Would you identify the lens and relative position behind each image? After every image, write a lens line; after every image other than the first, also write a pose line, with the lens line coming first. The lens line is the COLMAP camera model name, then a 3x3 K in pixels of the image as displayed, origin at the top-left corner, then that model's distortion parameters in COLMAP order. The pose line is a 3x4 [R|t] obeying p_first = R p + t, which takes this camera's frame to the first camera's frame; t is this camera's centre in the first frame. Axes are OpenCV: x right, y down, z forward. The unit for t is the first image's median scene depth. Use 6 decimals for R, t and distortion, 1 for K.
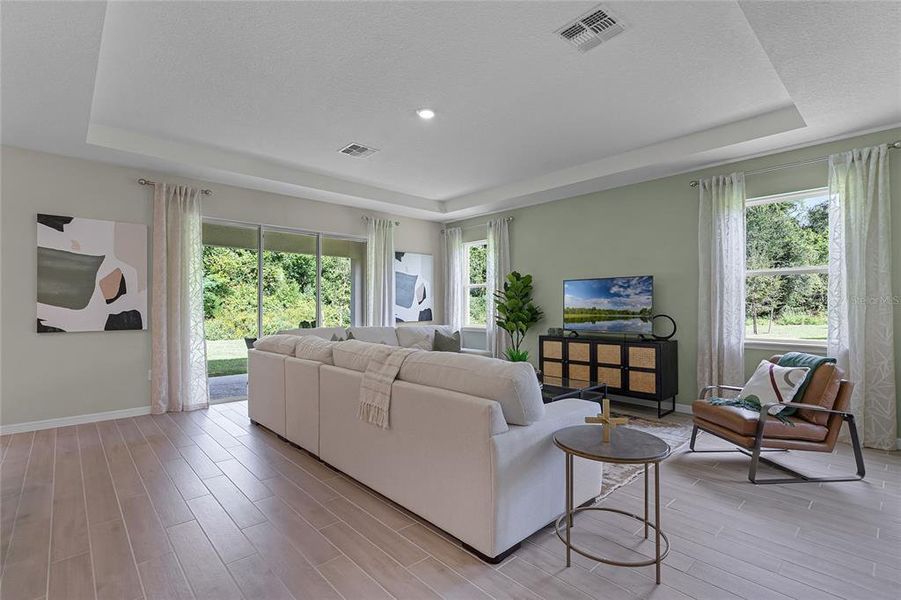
lens RADIAL K [[408.5, 0, 438.1], [0, 408.5, 310.4], [0, 0, 1]] dist [-0.002428, -0.000194]
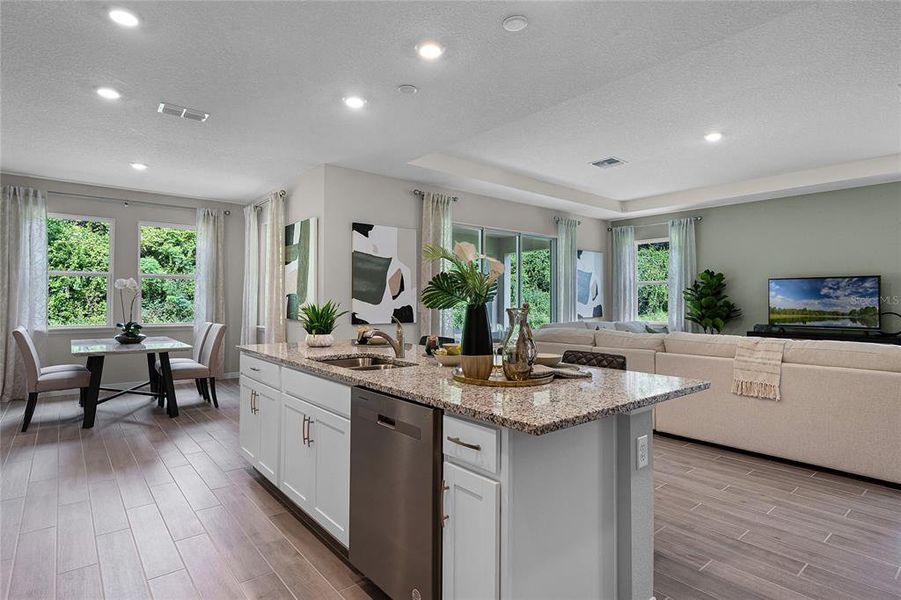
lens RADIAL K [[450.7, 0, 449.1], [0, 450.7, 297.1], [0, 0, 1]] dist [-0.005744, -0.001773]
pose [[0.998787, 0.004220, -0.049068, -0.477863], [-0.005185, 0.999795, -0.019556, 0.000052], [0.048975, 0.019787, 0.998604, -0.200755]]
